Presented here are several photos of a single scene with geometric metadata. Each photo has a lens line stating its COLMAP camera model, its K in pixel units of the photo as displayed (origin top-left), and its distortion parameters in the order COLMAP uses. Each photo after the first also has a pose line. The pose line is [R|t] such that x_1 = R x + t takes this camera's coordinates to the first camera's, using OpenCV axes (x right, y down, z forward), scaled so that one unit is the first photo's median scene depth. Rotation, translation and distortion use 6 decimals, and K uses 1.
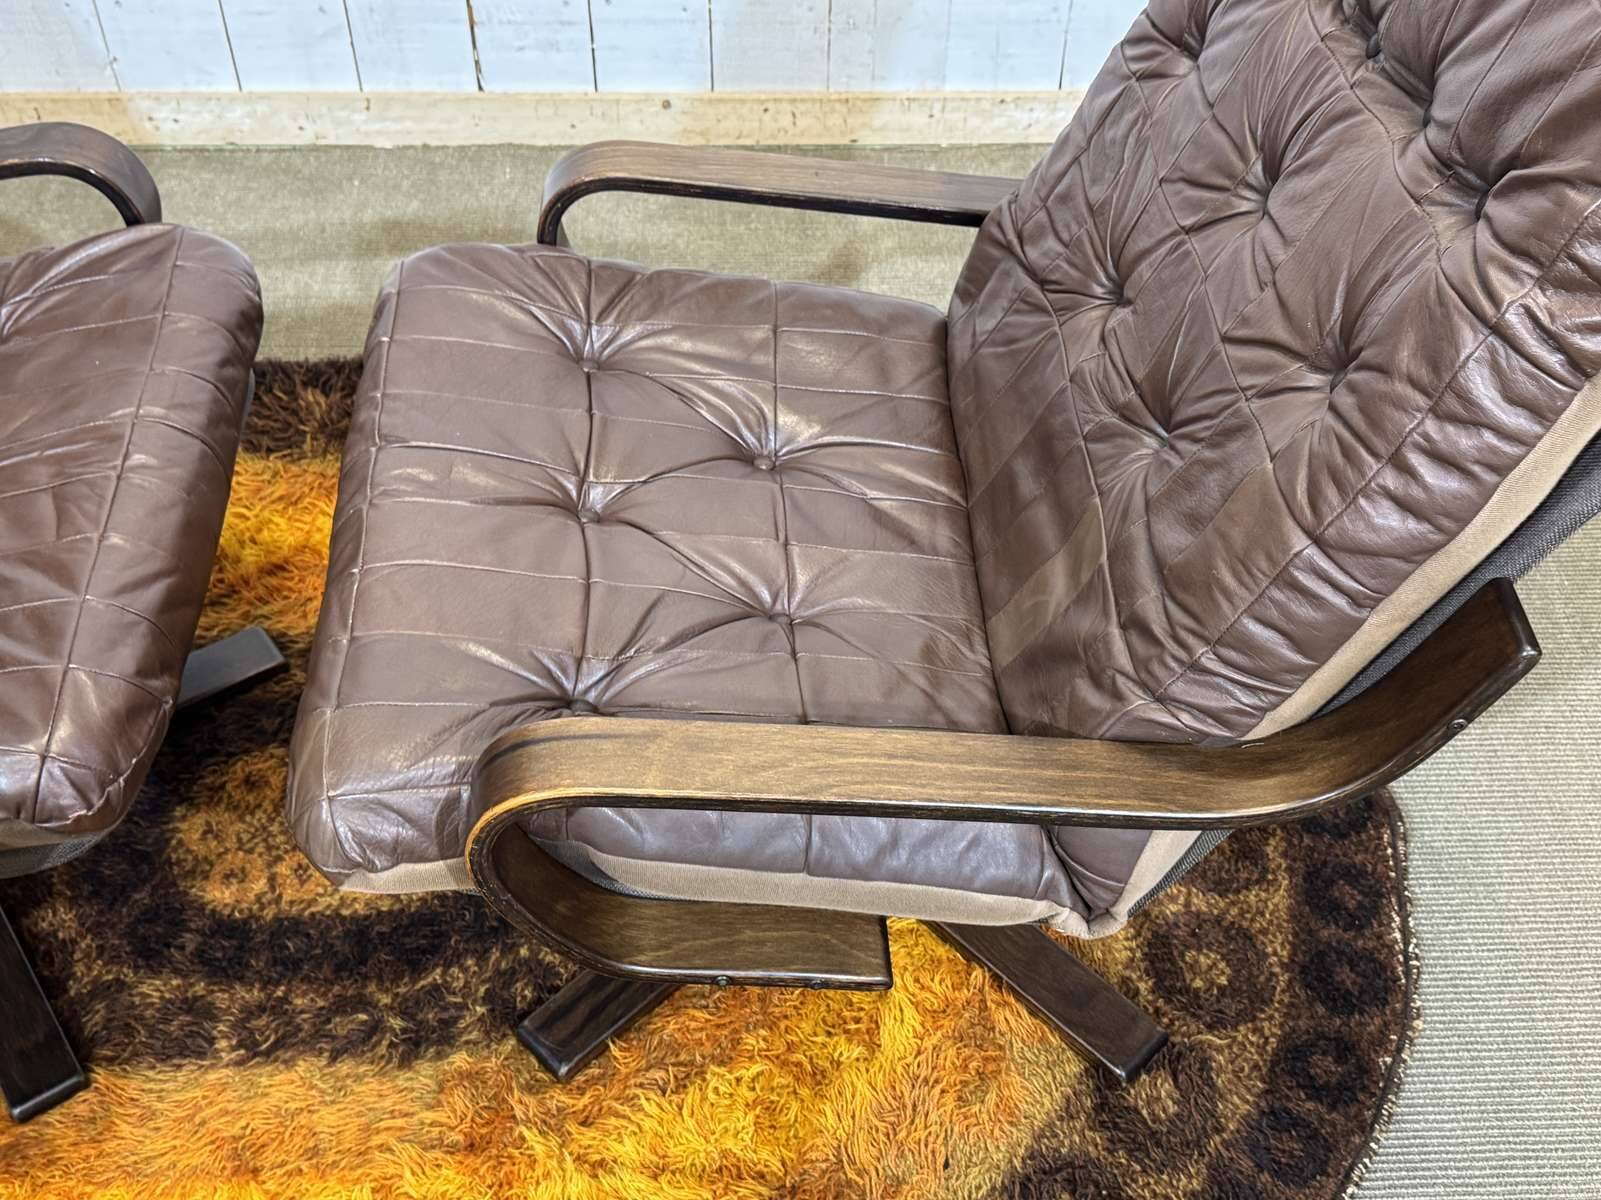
lens RADIAL K [[1730.7, 0, 801.2], [0, 1730.7, 609.4], [0, 0, 1]] dist [0.197427, -0.471559]
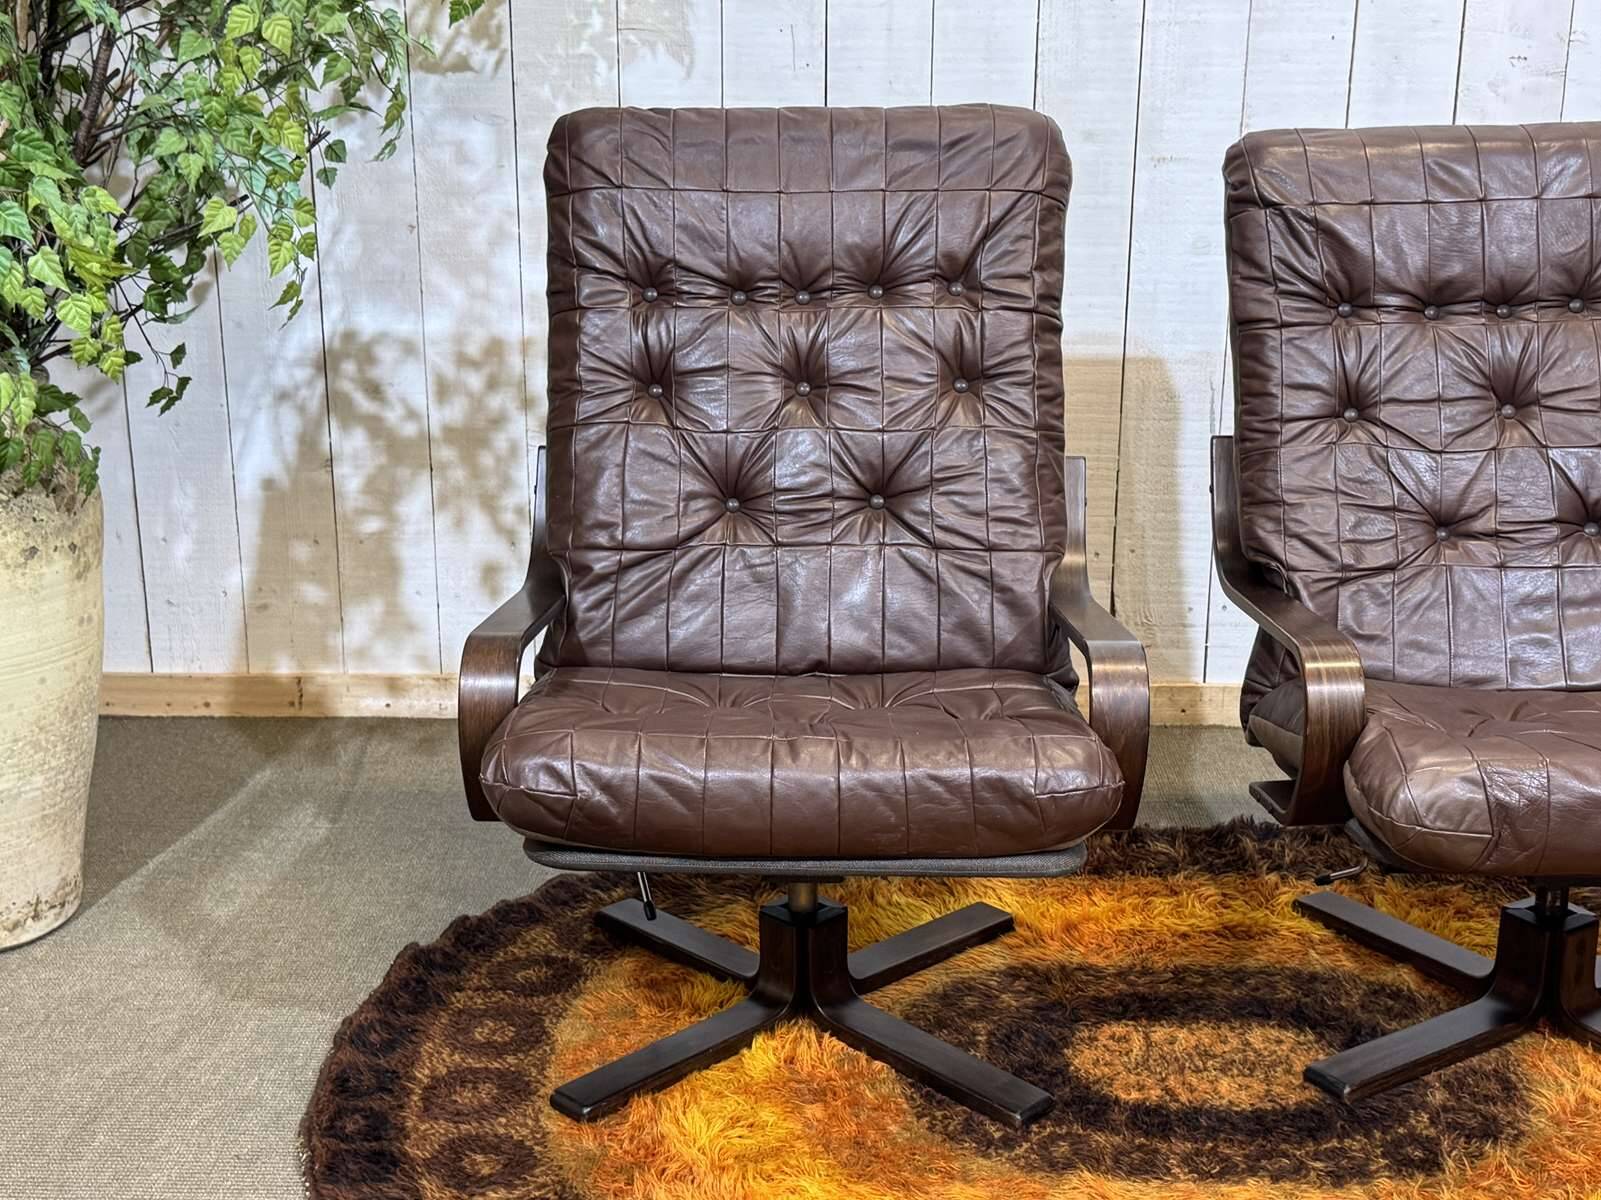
lens RADIAL K [[2114.1, 0, 790.4], [0, 2114.1, 607.9], [0, 0, 1]] dist [0.202981, -0.477523]
pose [[0.998577, 0.005102, -0.053084, -0.517162], [-0.031915, 0.854648, -0.518226, 0.688849], [0.042724, 0.519183, 0.853594, -0.469755]]
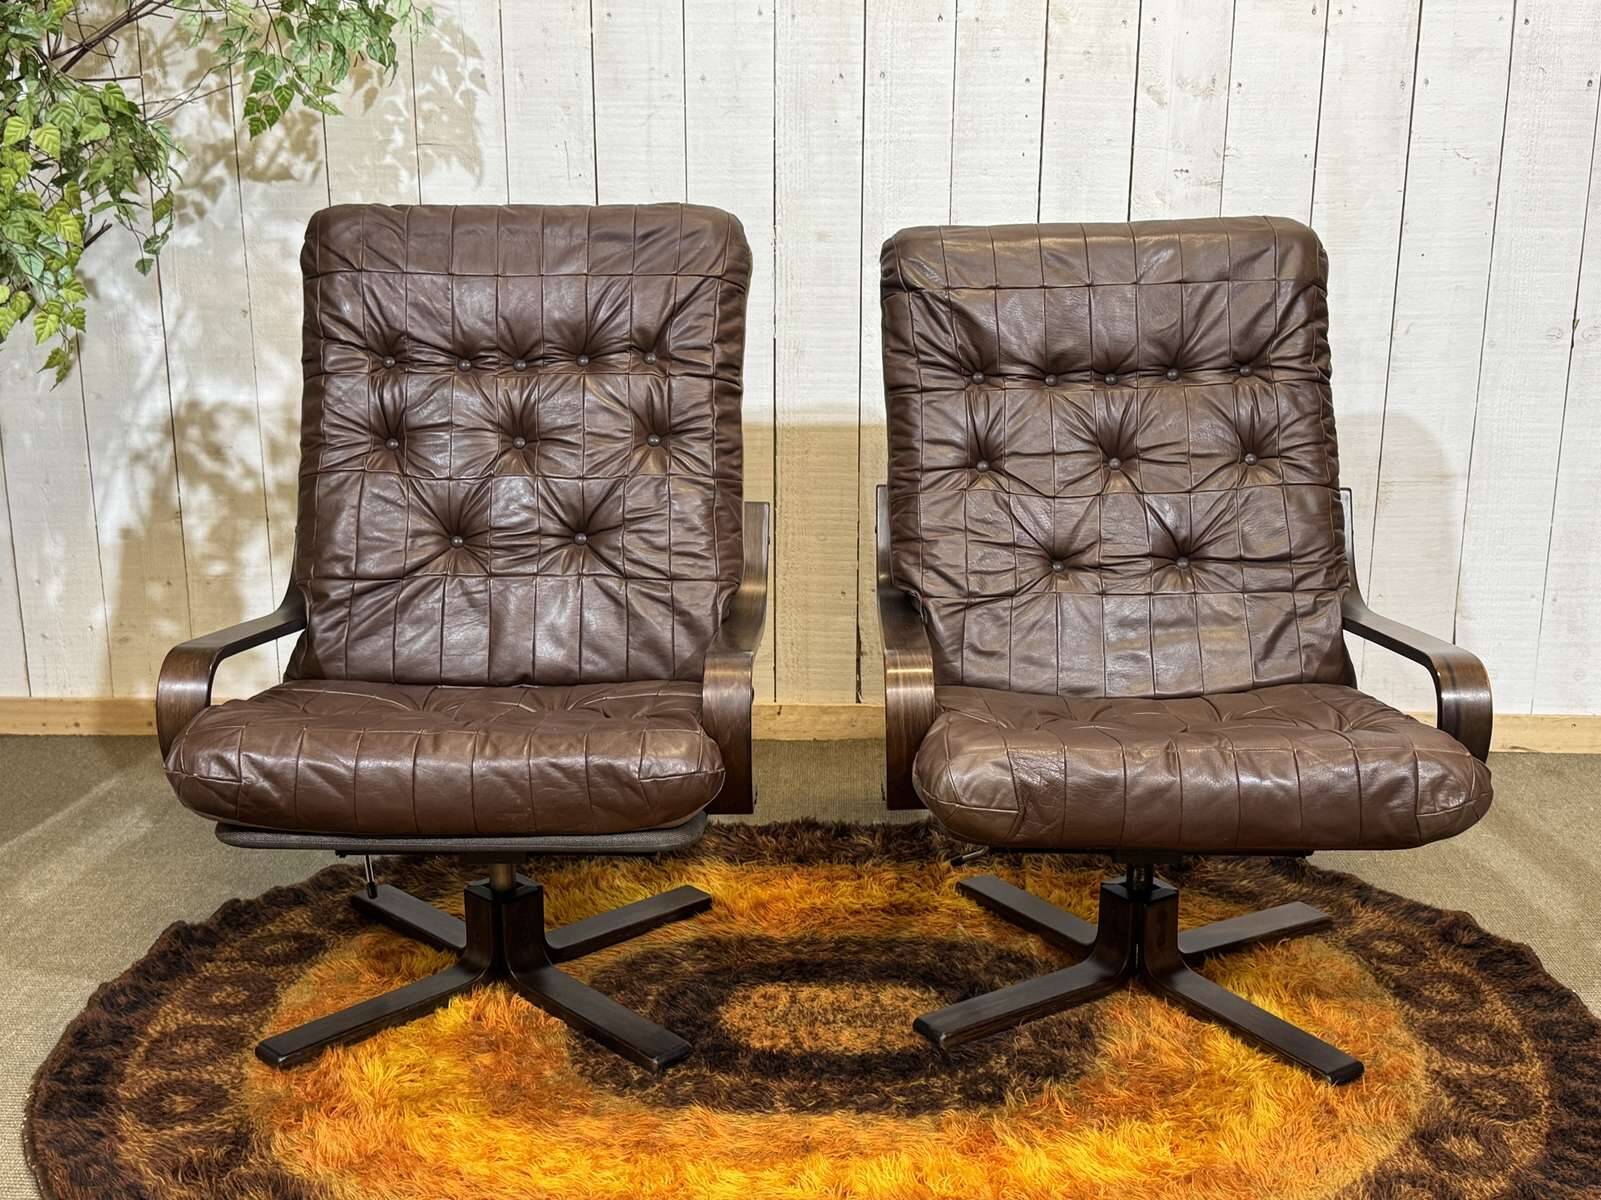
lens RADIAL K [[1845.7, 0, 798.6], [0, 1845.7, 608.4], [0, 0, 1]] dist [0.208260, -0.508477]
pose [[0.998242, 0.002524, -0.059213, -0.225129], [-0.034491, 0.837215, -0.545785, 0.729947], [0.048197, 0.546868, 0.835830, -0.467186]]
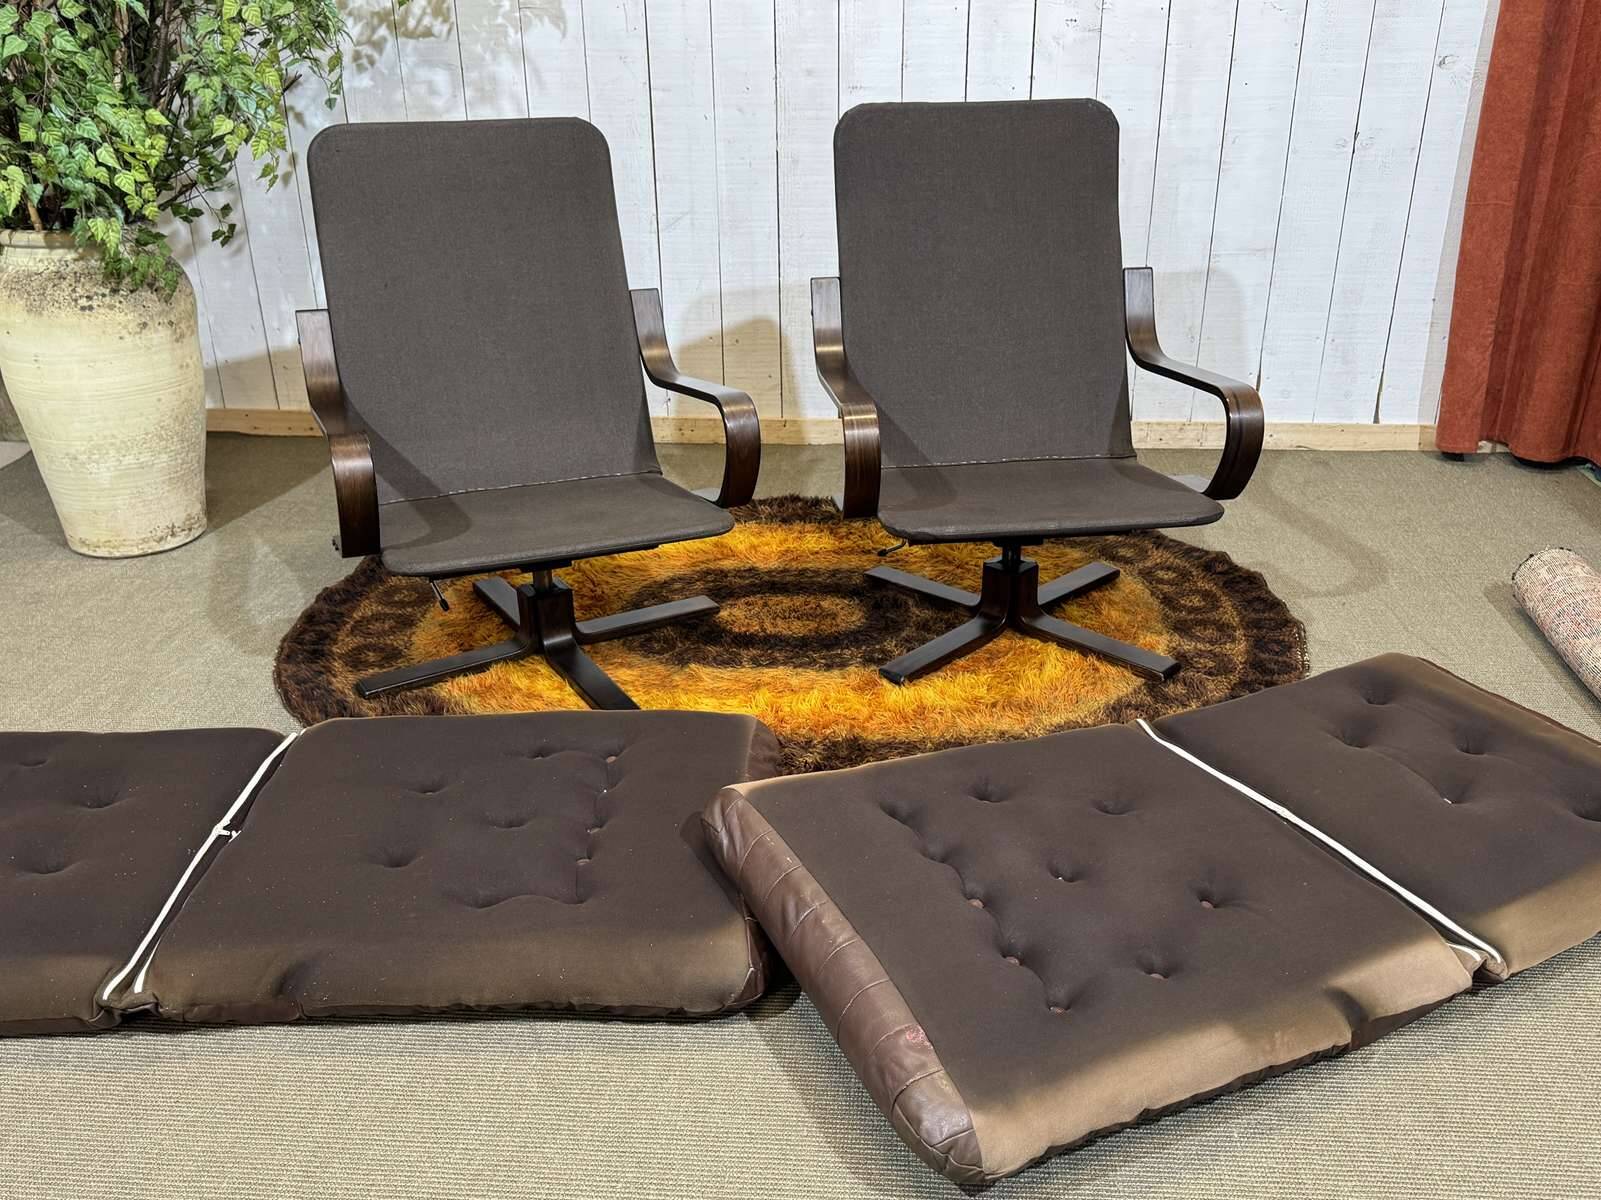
lens RADIAL K [[1382.9, 0, 801.2], [0, 1382.9, 609.0], [0, 0, 1]] dist [0.164892, -0.357850]
pose [[0.993253, 0.021944, -0.113870, -0.060111], [-0.065172, 0.917823, -0.391603, 0.864793], [0.095919, 0.396382, 0.913061, -0.619897]]
